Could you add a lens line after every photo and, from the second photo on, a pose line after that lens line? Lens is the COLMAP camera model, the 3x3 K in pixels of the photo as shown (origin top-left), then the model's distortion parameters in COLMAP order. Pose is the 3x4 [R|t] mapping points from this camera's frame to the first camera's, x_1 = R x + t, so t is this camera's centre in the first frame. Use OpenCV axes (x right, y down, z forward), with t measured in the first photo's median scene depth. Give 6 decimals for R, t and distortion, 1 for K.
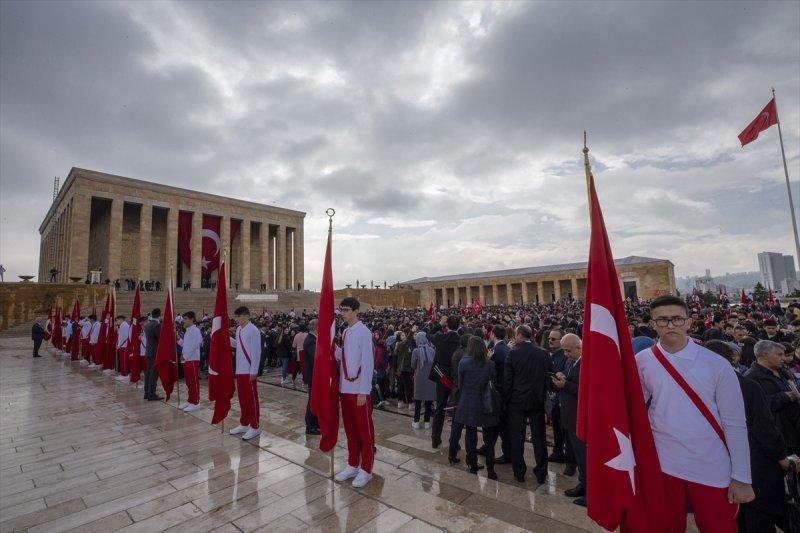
lens RADIAL K [[365.0, 0, 398.3], [0, 365.0, 262.4], [0, 0, 1]] dist [-0.037835, 0.007175]
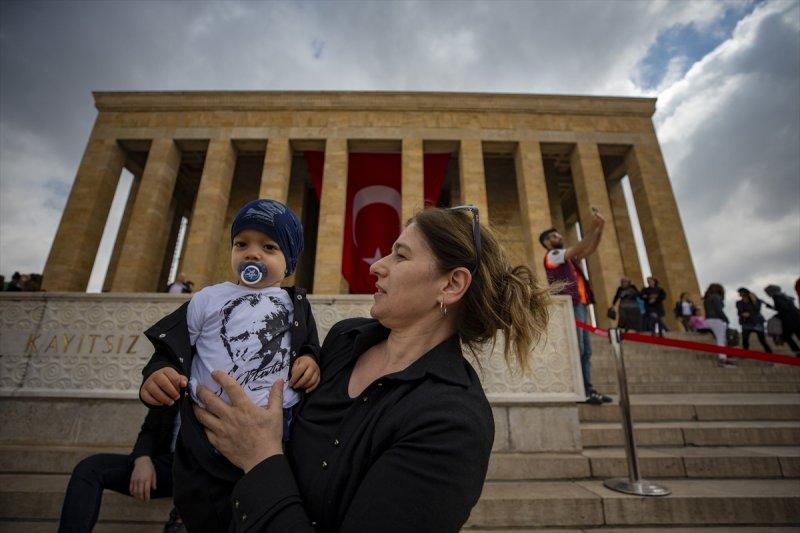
lens RADIAL K [[365.0, 0, 398.3], [0, 365.0, 266.1], [0, 0, 1]] dist [-0.037835, 0.007175]
pose [[0.668829, -0.210909, -0.712871, -0.271283], [0.058077, 0.970805, -0.232732, 0.082461], [0.741144, 0.114257, 0.661552, 0.818939]]
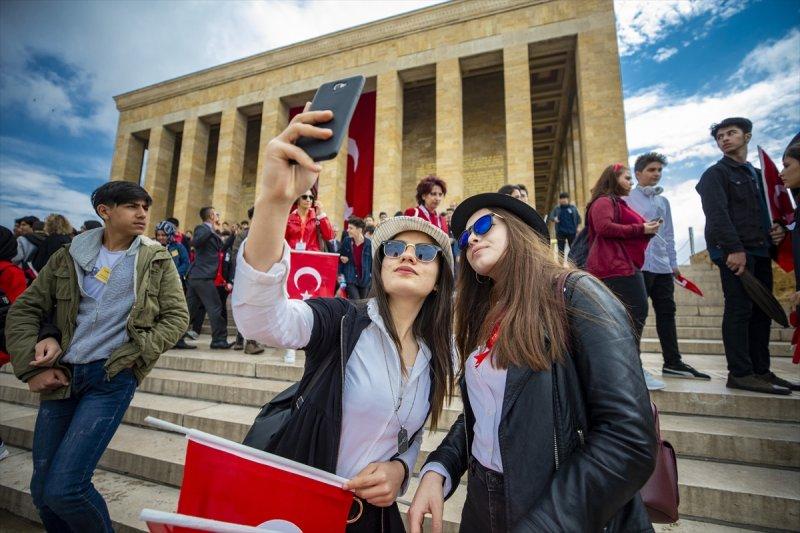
lens RADIAL K [[365.0, 0, 396.0], [0, 365.0, 264.4], [0, 0, 1]] dist [-0.037835, 0.007175]
pose [[0.375968, -0.099648, -0.921259, -0.144913], [0.078105, 0.994071, -0.075649, 0.089562], [0.923335, -0.043514, 0.381522, 0.973775]]
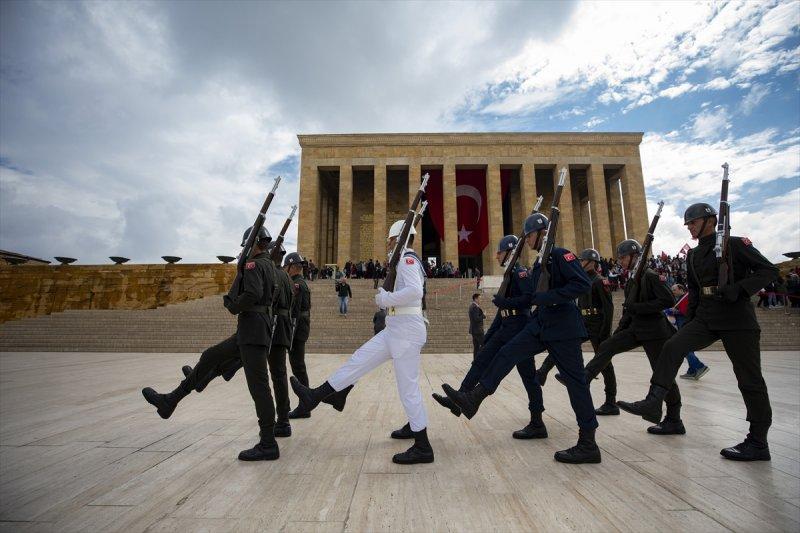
lens RADIAL K [[365.0, 0, 400.6], [0, 365.0, 264.5], [0, 0, 1]] dist [-0.037835, 0.007175]
pose [[0.647505, -0.099291, -0.755565, -0.140868], [0.069696, 0.995036, -0.071032, 0.078128], [0.758867, -0.006666, 0.651211, 0.517555]]
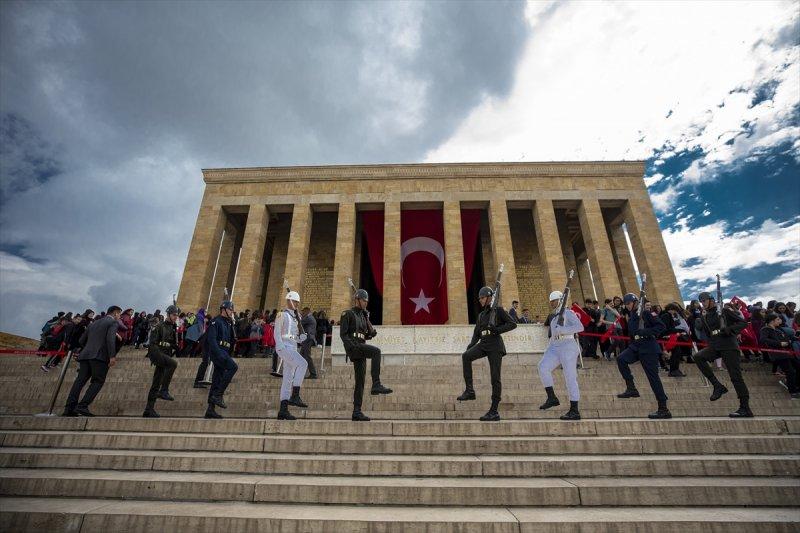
lens RADIAL K [[365.0, 0, 399.5], [0, 365.0, 266.5], [0, 0, 1]] dist [-0.037835, 0.007175]
pose [[0.637078, -0.278709, -0.718647, -0.223001], [0.066318, 0.948702, -0.309139, 0.095365], [0.767941, 0.149287, 0.622880, 0.722079]]
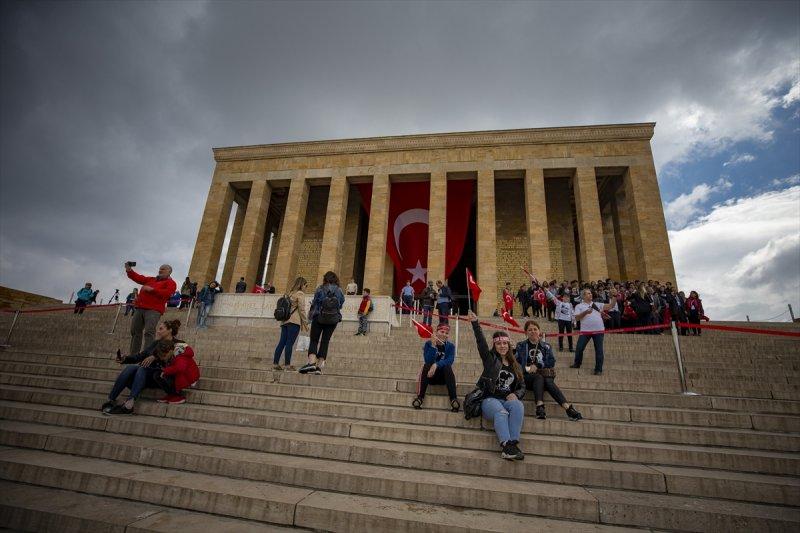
lens RADIAL K [[365.0, 0, 398.3], [0, 365.0, 267.0], [0, 0, 1]] dist [-0.037835, 0.007175]
pose [[0.522817, -0.207243, -0.826869, -0.155766], [0.019187, 0.972612, -0.231640, 0.101419], [0.852229, 0.105240, 0.512475, 0.783635]]
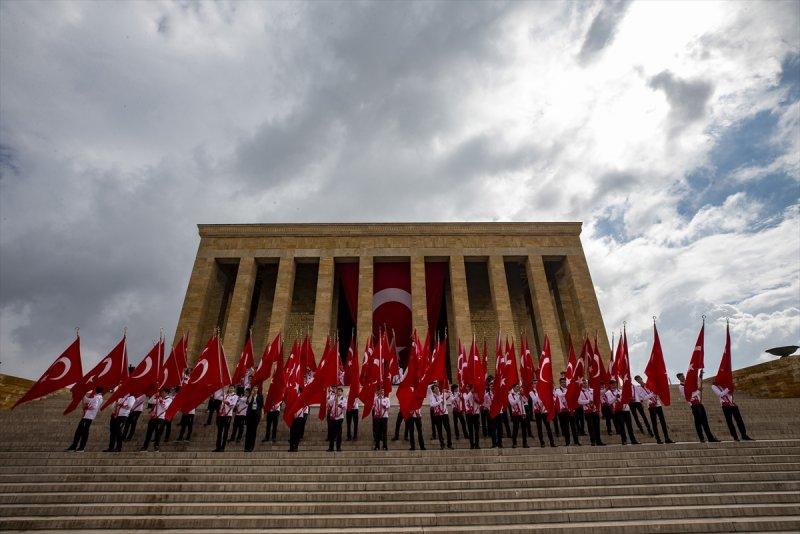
lens RADIAL K [[365.0, 0, 399.3], [0, 365.0, 265.9], [0, 0, 1]] dist [-0.037835, 0.007175]
pose [[0.670289, -0.323859, -0.667703, -0.149262], [0.078638, 0.925680, -0.370044, 0.088052], [0.737922, 0.195530, 0.645941, 0.681958]]
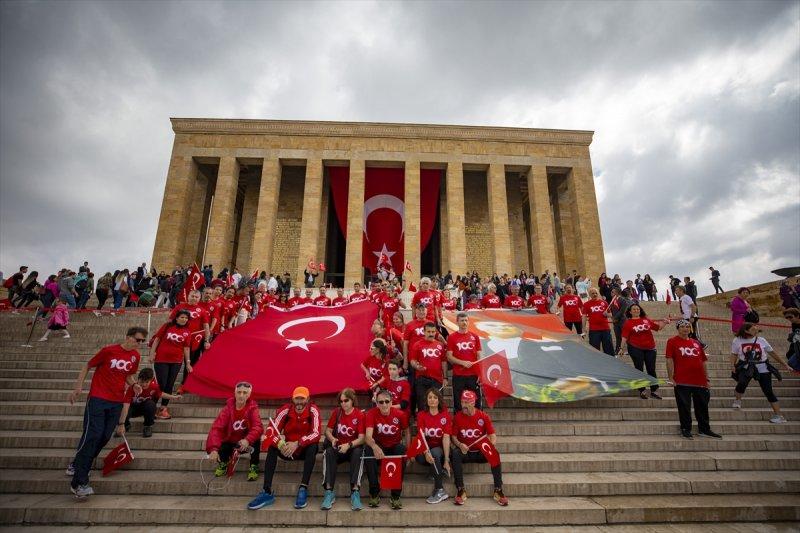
lens RADIAL K [[365.0, 0, 398.0], [0, 365.0, 267.1], [0, 0, 1]] dist [-0.037835, 0.007175]
pose [[0.688400, -0.140724, -0.711549, -0.167968], [0.050949, 0.987957, -0.146098, 0.091596], [0.723540, 0.064321, 0.687279, 0.701020]]
